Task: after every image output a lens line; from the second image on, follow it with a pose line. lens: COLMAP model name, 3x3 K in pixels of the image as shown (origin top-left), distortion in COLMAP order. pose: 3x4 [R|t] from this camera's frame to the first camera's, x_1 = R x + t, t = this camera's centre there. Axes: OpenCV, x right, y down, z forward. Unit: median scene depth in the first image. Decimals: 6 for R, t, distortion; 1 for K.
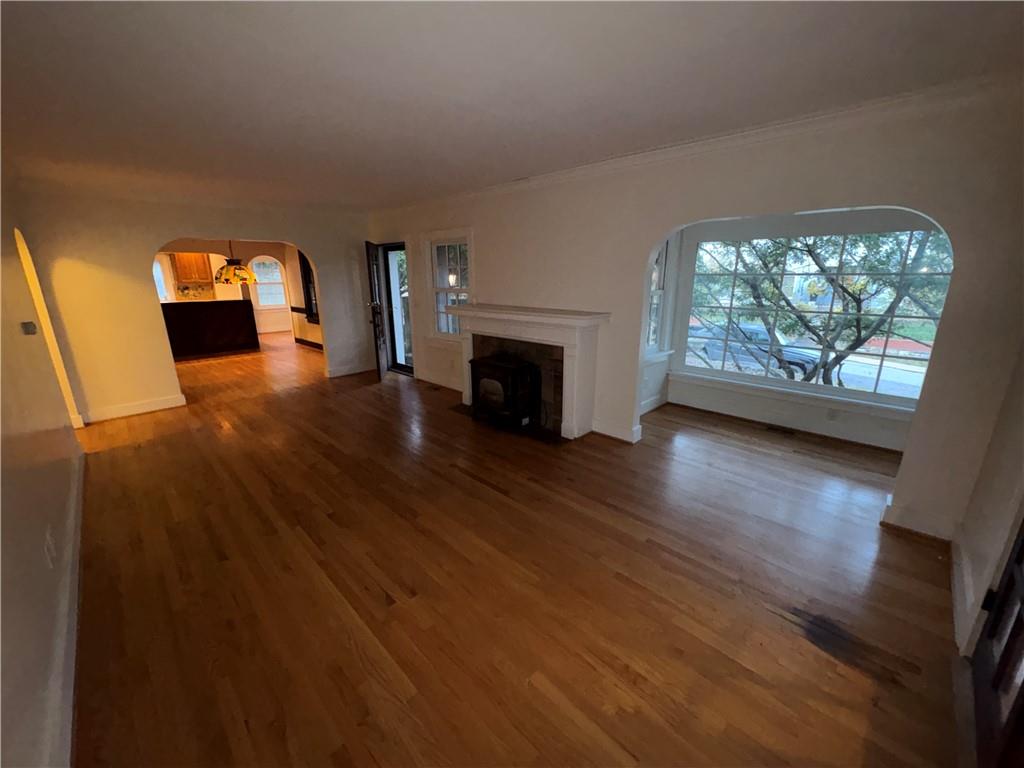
lens RADIAL K [[407.6, 0, 509.9], [0, 407.6, 389.3], [0, 0, 1]] dist [0.000178, 0.000222]
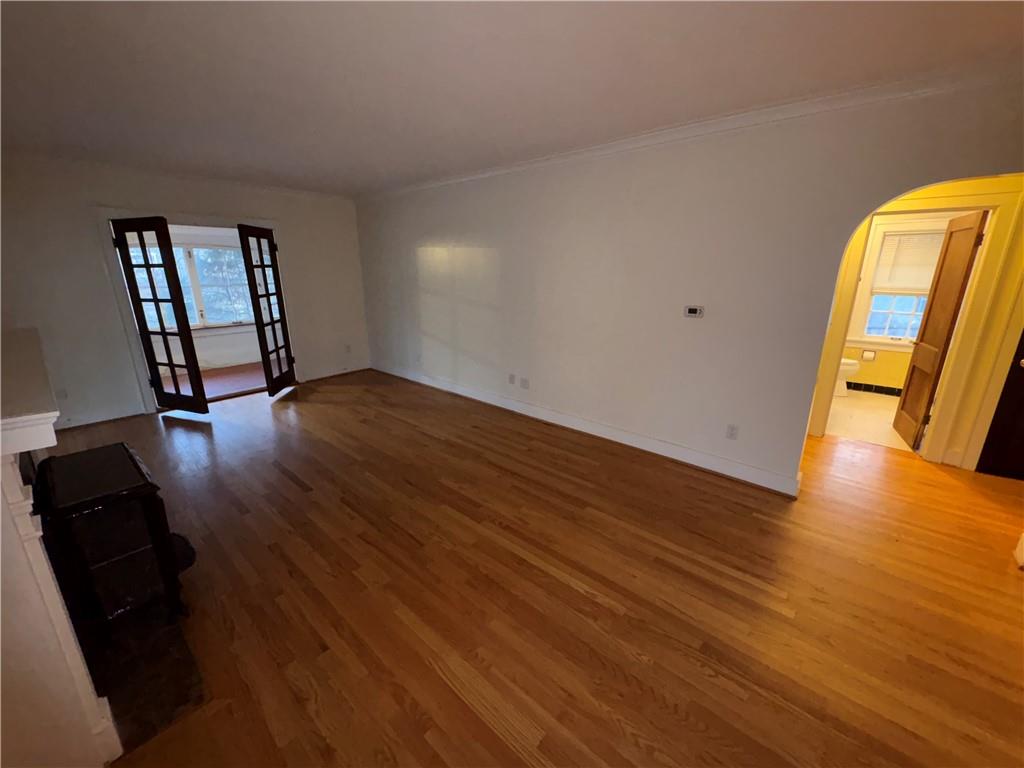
lens RADIAL K [[407.6, 0, 514.0], [0, 407.6, 386.6], [0, 0, 1]] dist [0.000178, 0.000222]
pose [[-0.997733, 0.009652, -0.066600, -0.610224], [-0.026364, 0.854493, 0.518794, -0.501518], [0.061917, 0.519373, -0.852301, 1.925911]]
